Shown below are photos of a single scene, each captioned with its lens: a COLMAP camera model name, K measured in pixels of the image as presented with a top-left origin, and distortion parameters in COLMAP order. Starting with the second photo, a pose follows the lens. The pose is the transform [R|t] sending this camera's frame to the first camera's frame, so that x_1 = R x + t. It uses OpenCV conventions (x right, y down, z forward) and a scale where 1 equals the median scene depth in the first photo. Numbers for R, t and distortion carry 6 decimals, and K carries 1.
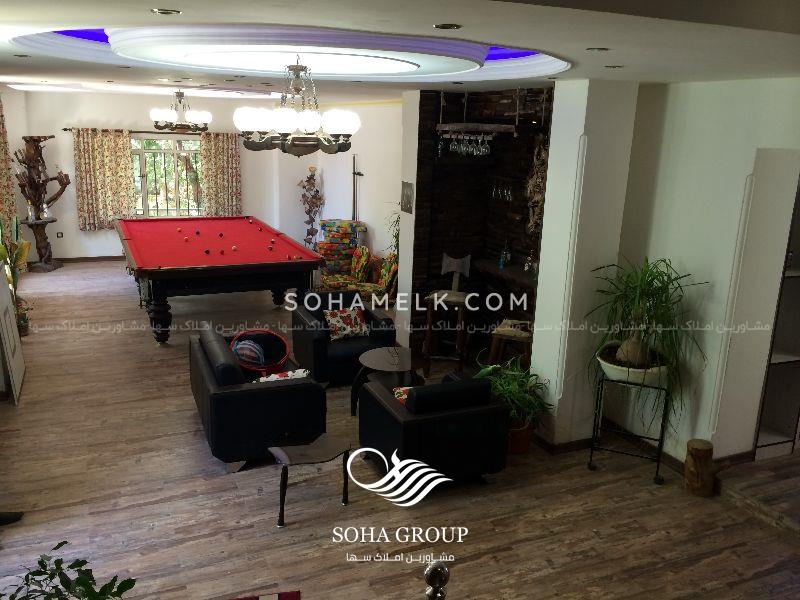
lens RADIAL K [[698.2, 0, 398.0], [0, 698.2, 301.6], [0, 0, 1]] dist [0.020419, -0.010711]
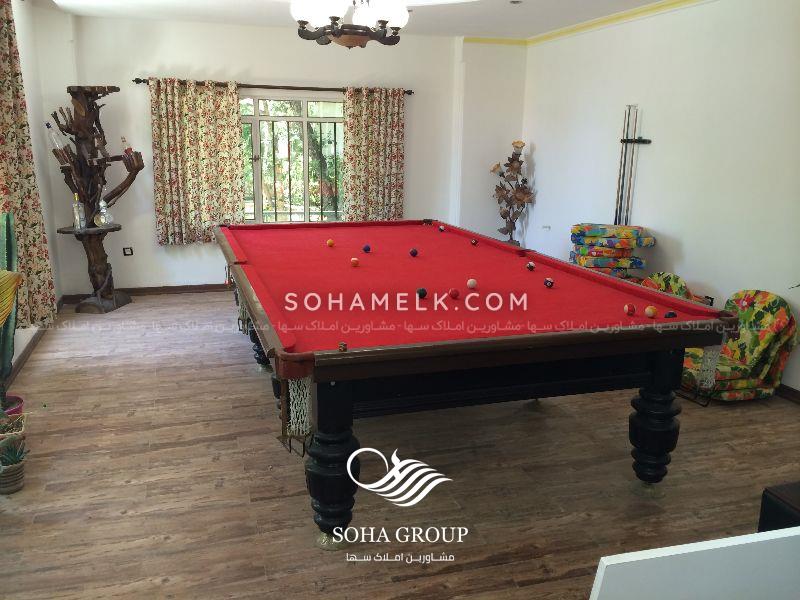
lens RADIAL K [[698.2, 0, 400.3], [0, 698.2, 299.7], [0, 0, 1]] dist [0.020419, -0.010711]
pose [[0.993942, 0.007839, -0.109626, -0.177483], [-0.010015, 0.999763, -0.019318, -0.043757], [0.109448, 0.020299, 0.993785, 0.420327]]
